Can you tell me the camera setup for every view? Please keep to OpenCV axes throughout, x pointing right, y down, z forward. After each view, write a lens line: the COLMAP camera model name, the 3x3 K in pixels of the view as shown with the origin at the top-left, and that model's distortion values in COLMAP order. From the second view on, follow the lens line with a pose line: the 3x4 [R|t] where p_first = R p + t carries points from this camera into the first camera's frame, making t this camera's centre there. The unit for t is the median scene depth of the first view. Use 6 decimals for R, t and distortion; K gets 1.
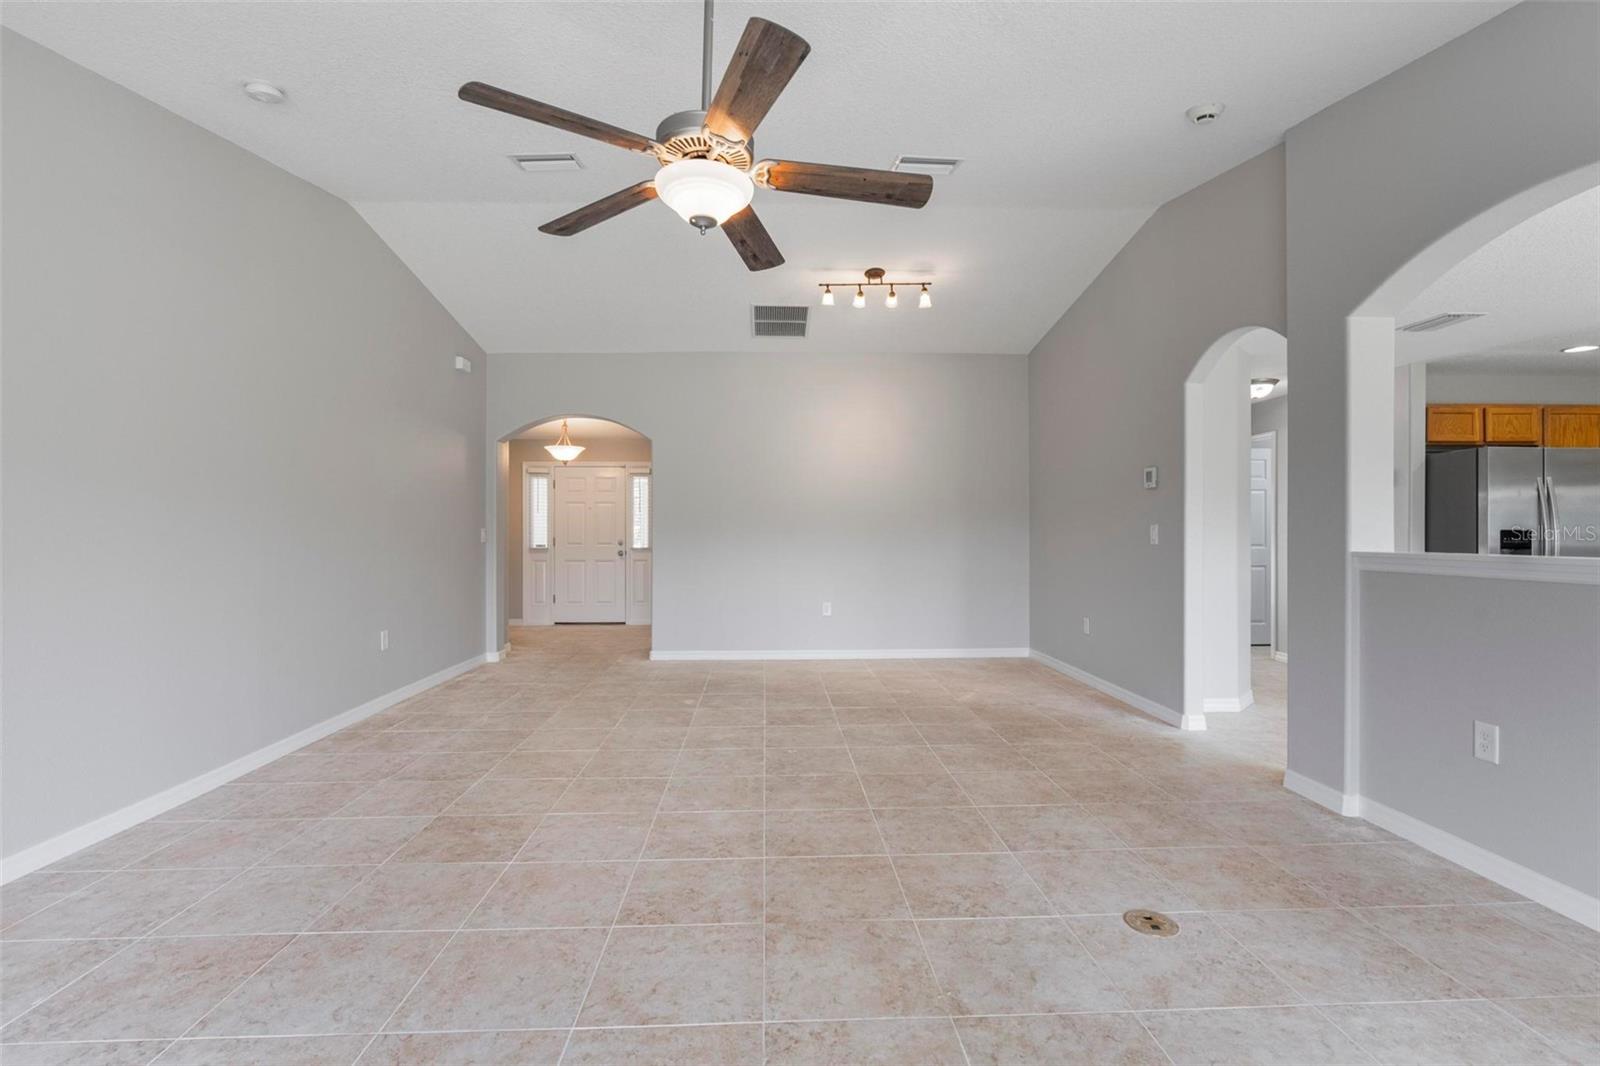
lens RADIAL K [[737.0, 0, 787.7], [0, 737.0, 543.1], [0, 0, 1]] dist [-0.011931, 0.004181]
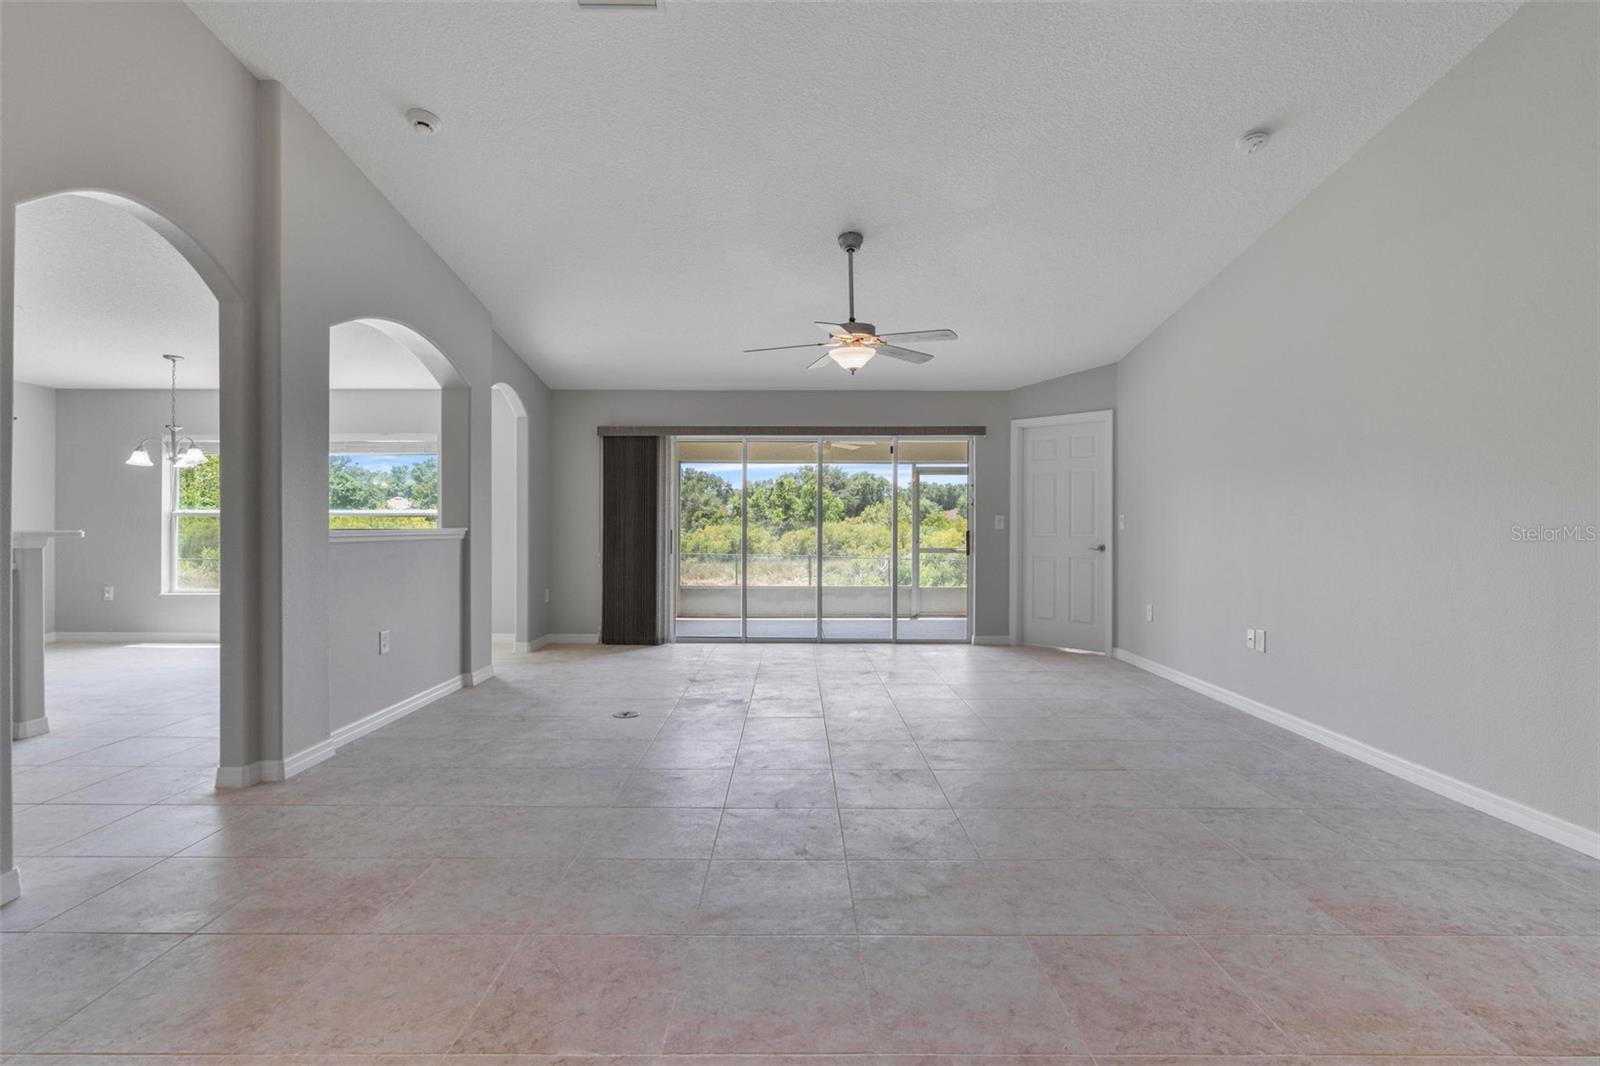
lens RADIAL K [[737.0, 0, 797.6], [0, 737.0, 520.9], [0, 0, 1]] dist [-0.011931, 0.004181]
pose [[-0.999771, -0.001268, 0.021363, -0.002560], [-0.001112, 0.999973, 0.007304, -0.006767], [-0.021371, 0.007278, -0.999745, 1.353215]]
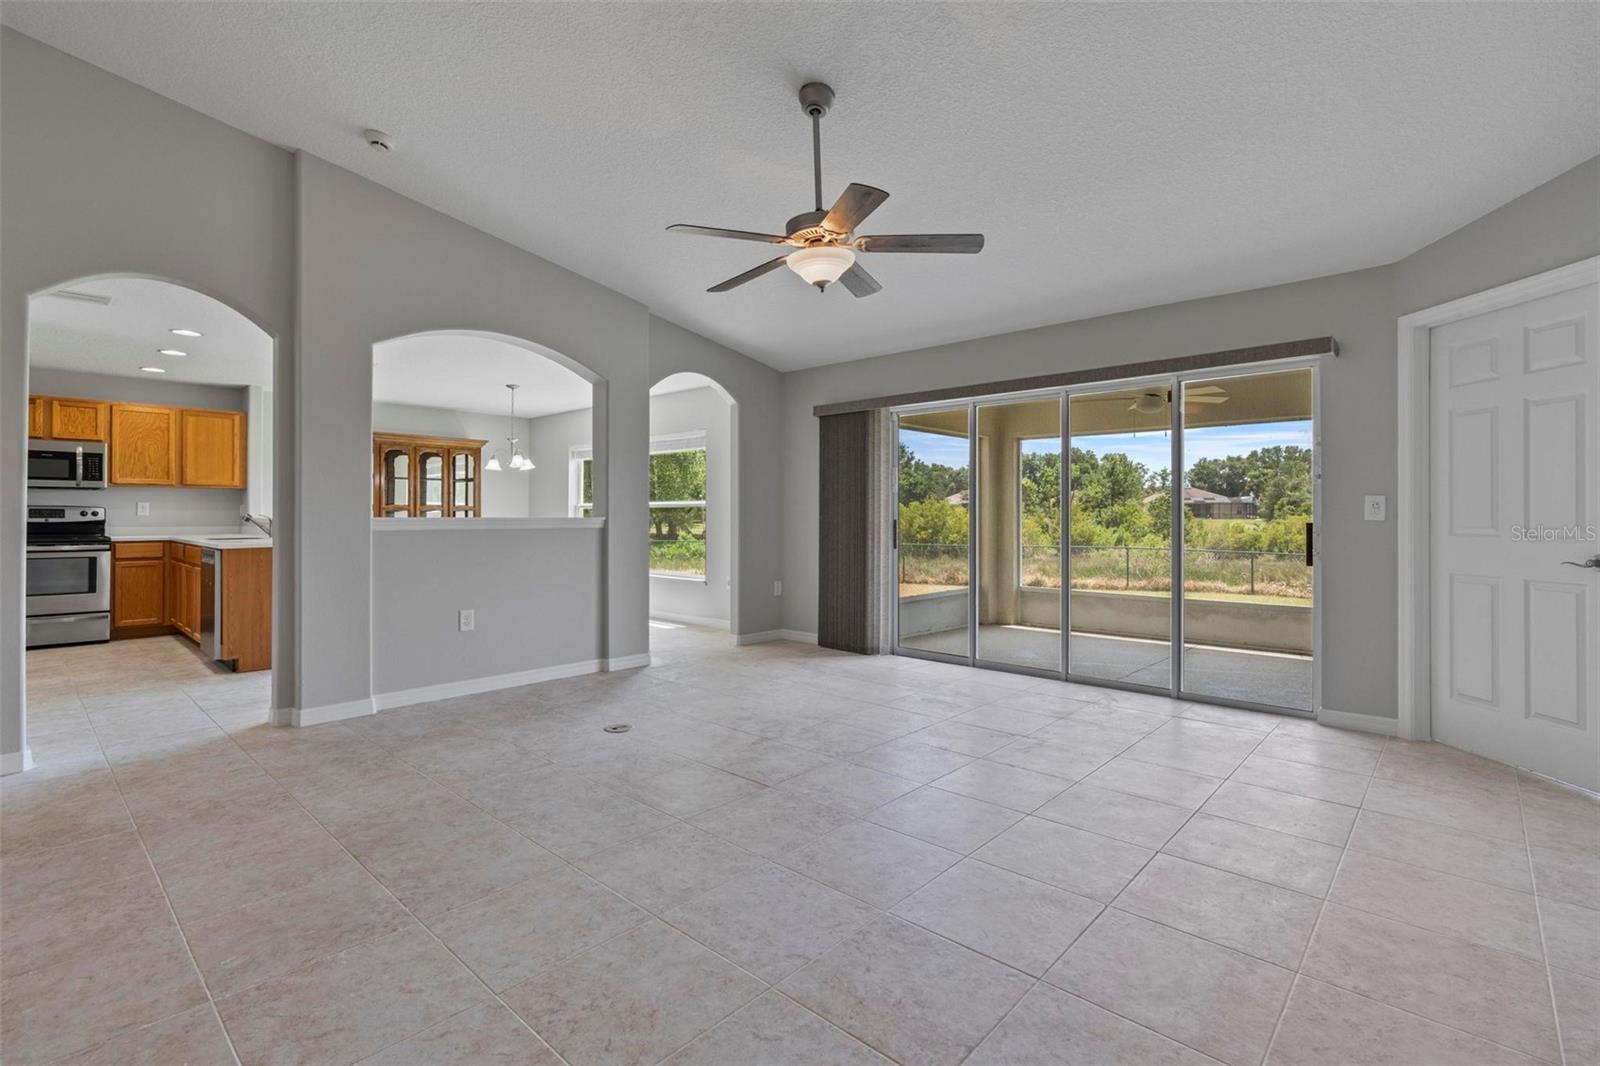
lens RADIAL K [[737.0, 0, 802.1], [0, 737.0, 511.4], [0, 0, 1]] dist [-0.011931, 0.004181]
pose [[-0.716473, 0.003276, 0.697607, -0.472822], [0.009300, 0.999945, 0.004855, 0.000080], [-0.697553, 0.009967, -0.716464, 0.888952]]
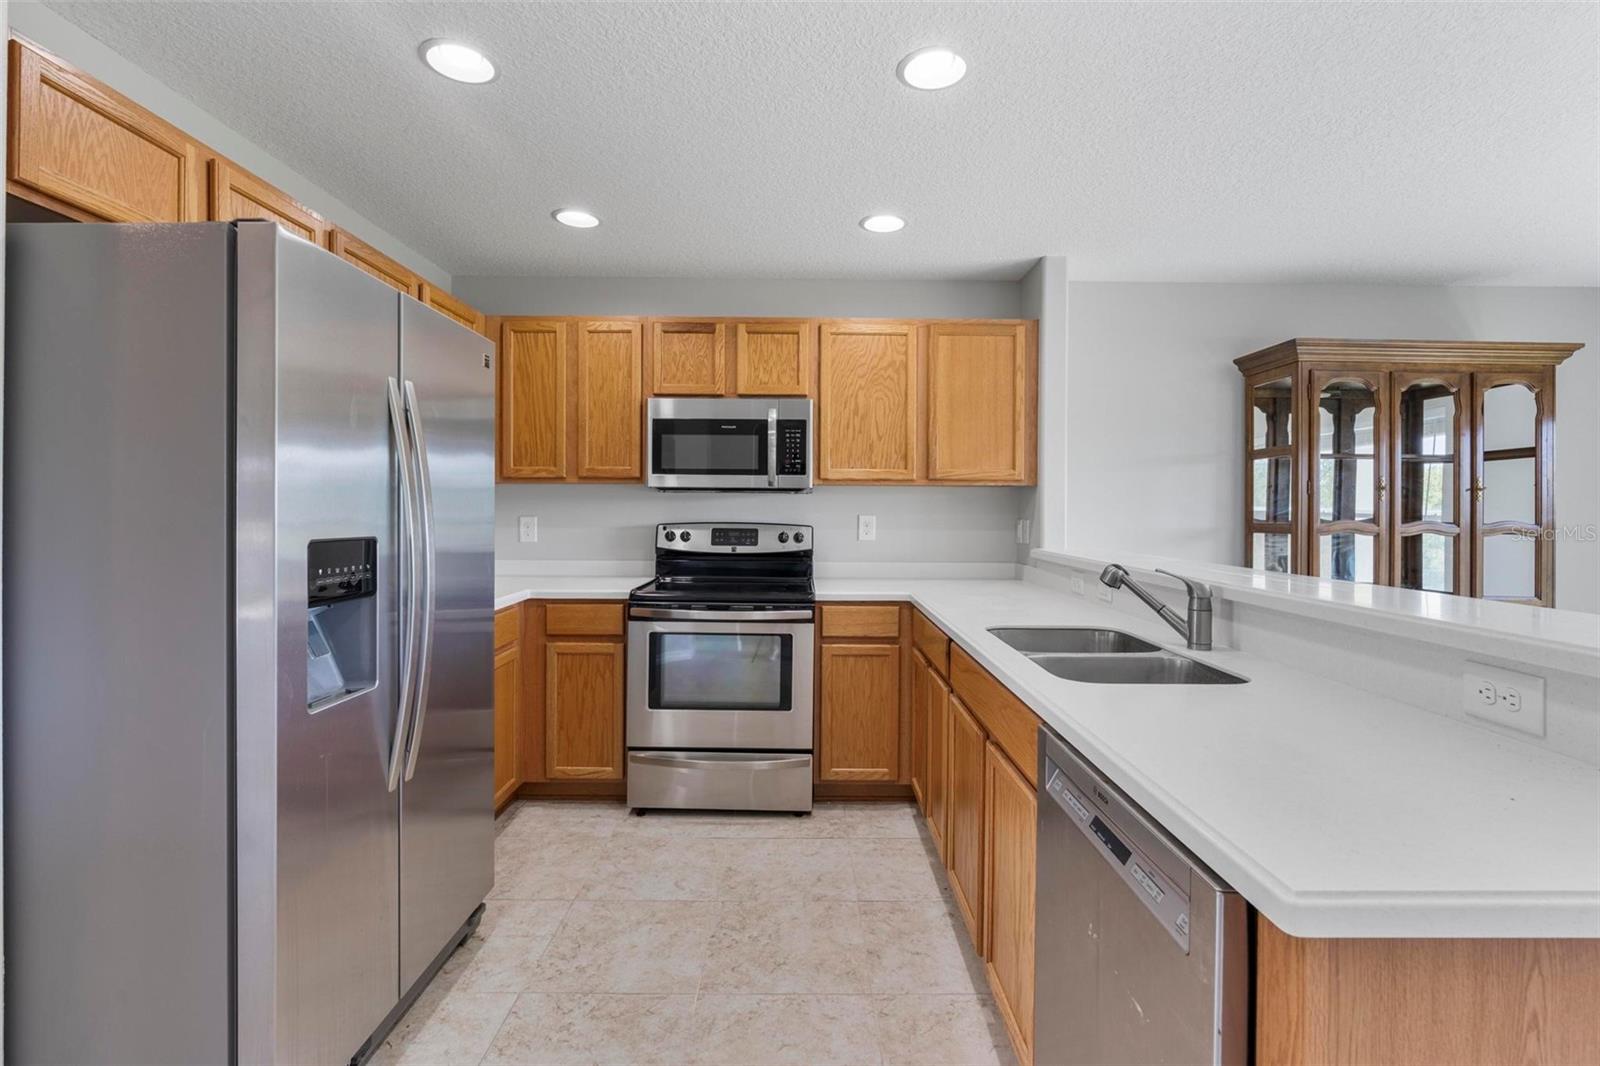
lens RADIAL K [[737.0, 0, 806.8], [0, 737.0, 511.1], [0, 0, 1]] dist [-0.011931, 0.004181]
pose [[0.017216, -0.002326, 0.999849, 0.699193], [0.005965, 0.999980, 0.002224, -0.029389], [-0.999834, 0.005926, 0.017230, 0.810330]]
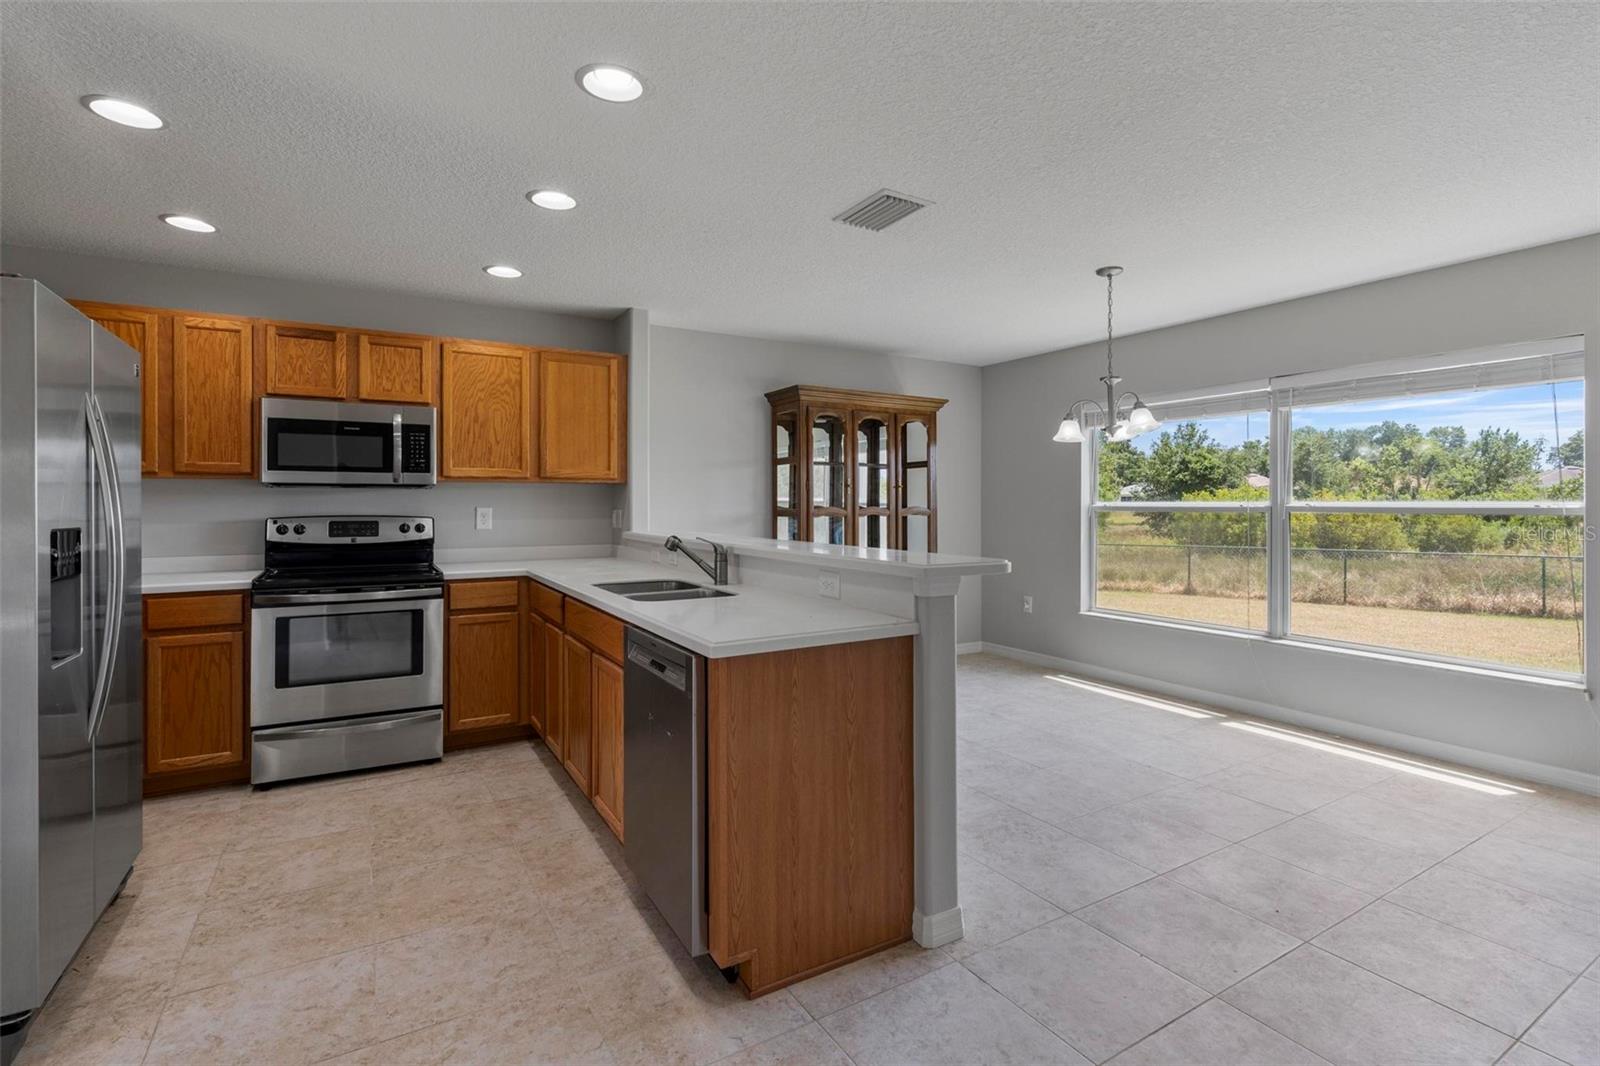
lens RADIAL K [[737.0, 0, 800.1], [0, 737.0, 502.9], [0, 0, 1]] dist [-0.011931, 0.004181]
pose [[-0.486979, -0.000029, 0.873414, 0.506334], [0.012340, 0.999900, 0.006914, -0.029761], [-0.873326, 0.014144, -0.486930, 0.859606]]
